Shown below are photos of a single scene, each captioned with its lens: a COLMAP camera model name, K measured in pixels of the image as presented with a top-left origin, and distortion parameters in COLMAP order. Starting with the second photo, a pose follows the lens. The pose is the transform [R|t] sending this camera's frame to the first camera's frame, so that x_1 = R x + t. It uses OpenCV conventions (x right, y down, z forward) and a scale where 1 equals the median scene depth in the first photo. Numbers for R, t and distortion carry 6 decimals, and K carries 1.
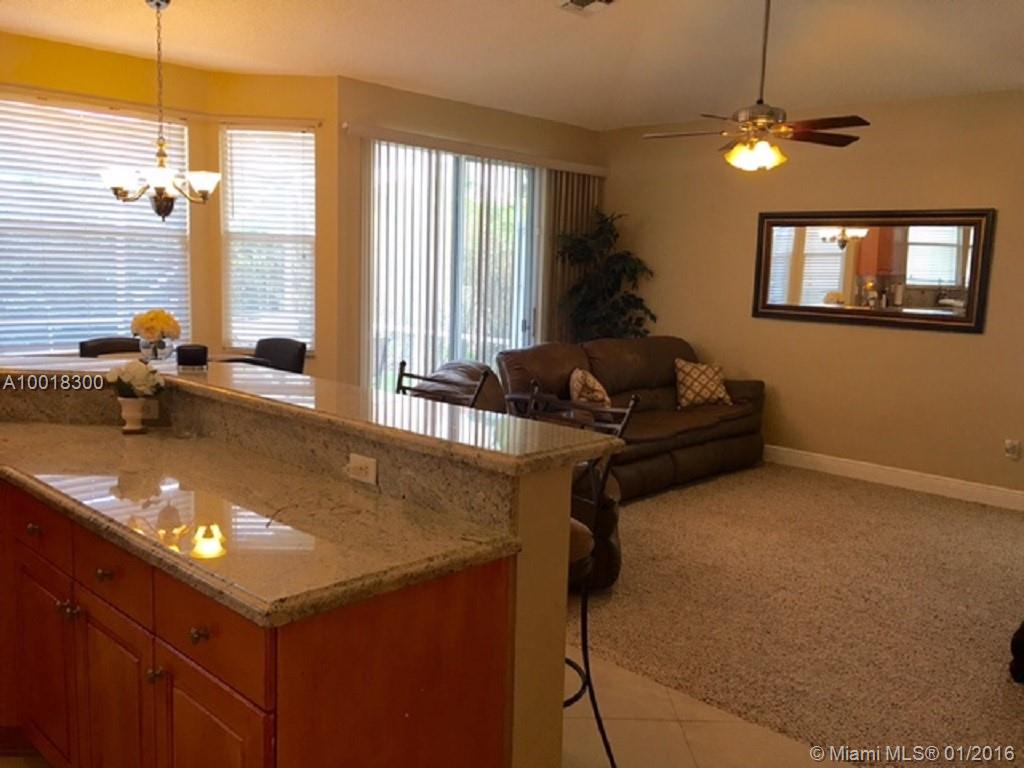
lens RADIAL K [[874.8, 0, 515.7], [0, 874.8, 387.8], [0, 0, 1]] dist [0.073851, -0.096855]
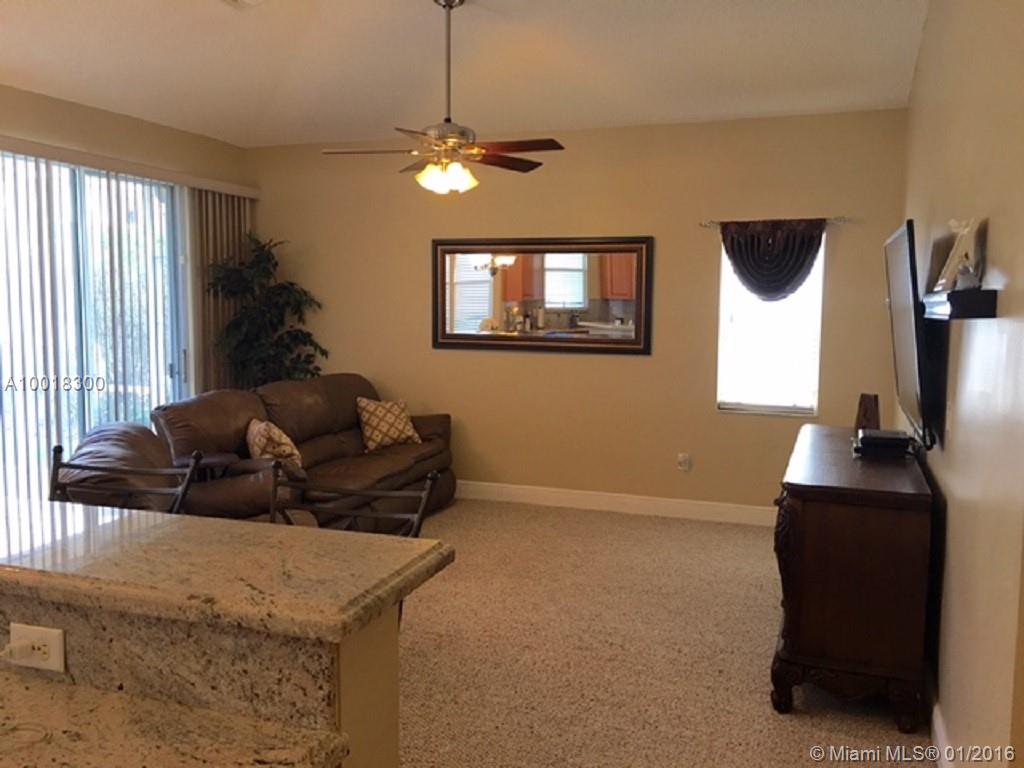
lens RADIAL K [[874.8, 0, 507.4], [0, 874.8, 380.6], [0, 0, 1]] dist [0.073851, -0.096855]
pose [[0.915358, -0.065214, 0.397324, -0.042421], [0.080727, 0.996484, -0.022424, -0.020695], [-0.394464, 0.052601, 0.917404, 0.116007]]
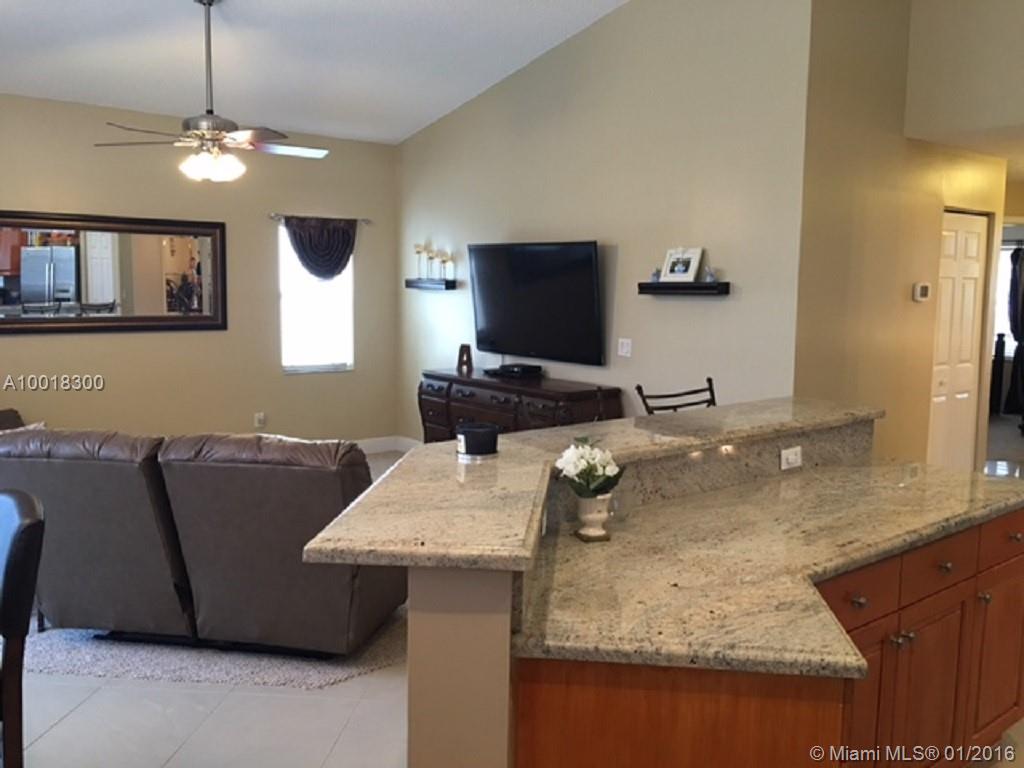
lens RADIAL K [[874.8, 0, 516.6], [0, 874.8, 386.3], [0, 0, 1]] dist [0.073851, -0.096855]
pose [[0.114269, -0.152086, 0.981740, -0.577826], [0.133650, 0.981582, 0.136506, -0.094367], [-0.984419, 0.115612, 0.132490, 0.476889]]
